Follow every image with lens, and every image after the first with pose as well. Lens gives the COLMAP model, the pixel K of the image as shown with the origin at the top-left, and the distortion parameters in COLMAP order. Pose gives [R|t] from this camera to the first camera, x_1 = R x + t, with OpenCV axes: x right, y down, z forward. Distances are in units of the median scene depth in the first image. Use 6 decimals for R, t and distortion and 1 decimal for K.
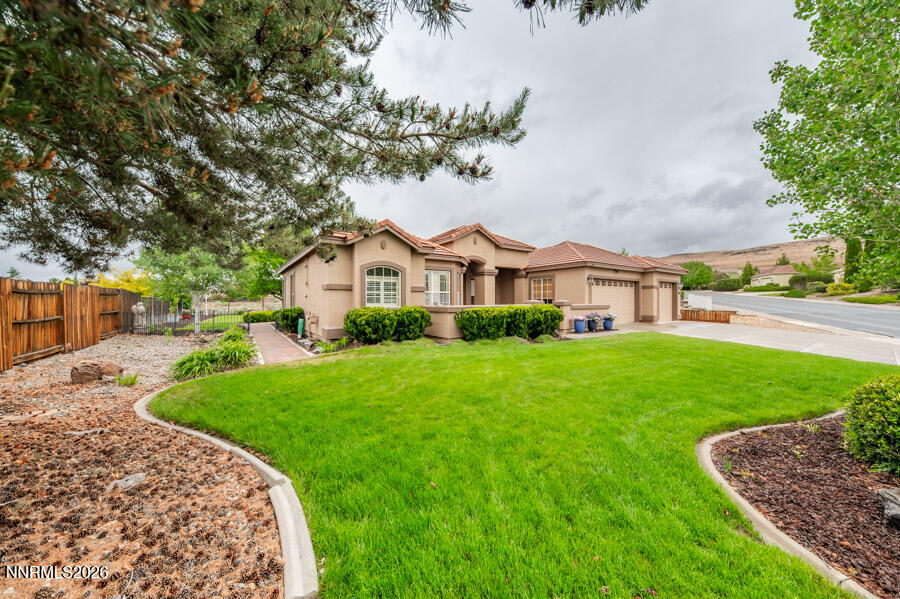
lens RADIAL K [[311.3, 0, 447.9], [0, 311.3, 300.9], [0, 0, 1]] dist [0.004588, -0.001518]
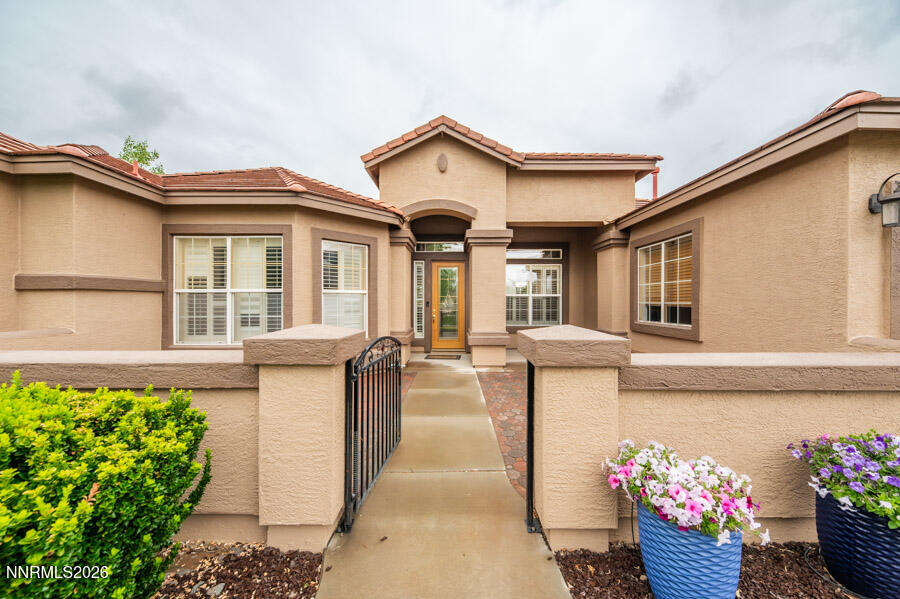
lens RADIAL K [[311.3, 0, 452.1], [0, 311.3, 300.7], [0, 0, 1]] dist [0.004588, -0.001518]
pose [[0.809914, 0.005515, -0.586522, 0.327947], [-0.004679, 0.999985, 0.002942, -0.012619], [0.586529, 0.000362, 0.809928, 0.646273]]
